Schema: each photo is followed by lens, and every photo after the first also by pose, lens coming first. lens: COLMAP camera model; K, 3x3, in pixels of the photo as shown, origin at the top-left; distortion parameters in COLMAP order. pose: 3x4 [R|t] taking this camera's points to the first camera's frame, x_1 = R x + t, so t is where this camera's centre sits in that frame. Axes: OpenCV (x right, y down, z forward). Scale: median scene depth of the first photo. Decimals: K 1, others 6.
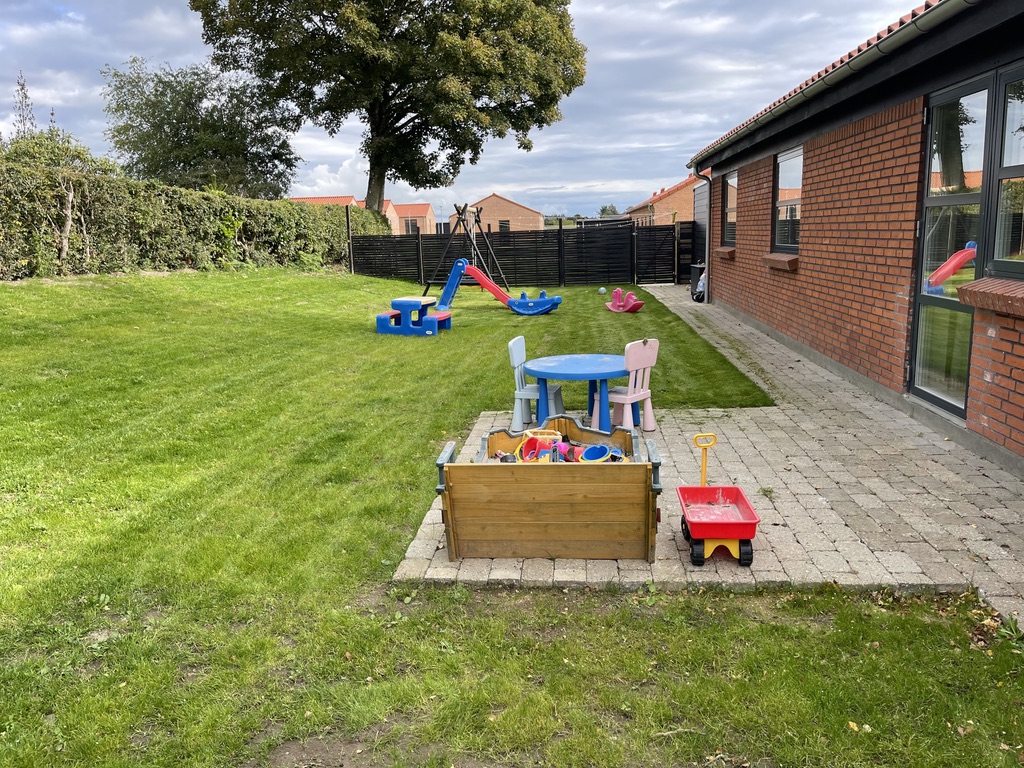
lens RADIAL K [[777.2, 0, 512.0], [0, 777.2, 384.0], [0, 0, 1]] dist [0.076911, -0.000266]
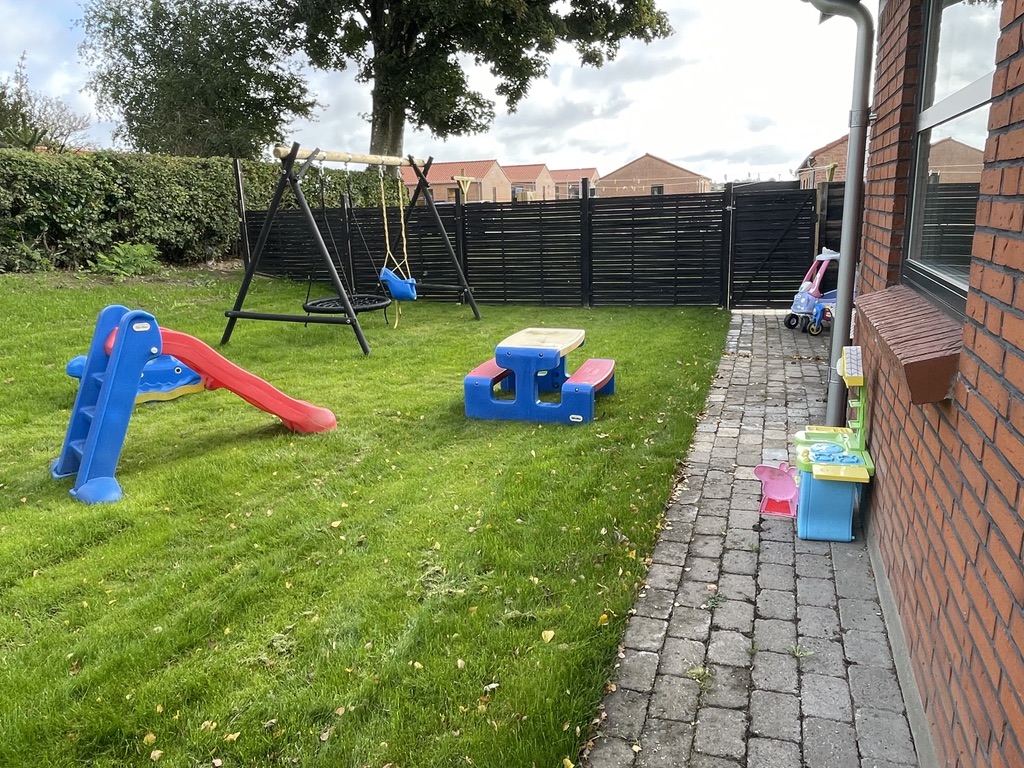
lens RADIAL K [[712.5, 0, 512.0], [0, 712.5, 384.0], [0, 0, 1]] dist [-0.000713, -0.001150]
pose [[0.961200, 0.065579, -0.267942, 0.117450], [-0.047875, 0.996249, 0.072088, -0.084029], [0.271665, -0.056463, 0.960734, 0.412434]]
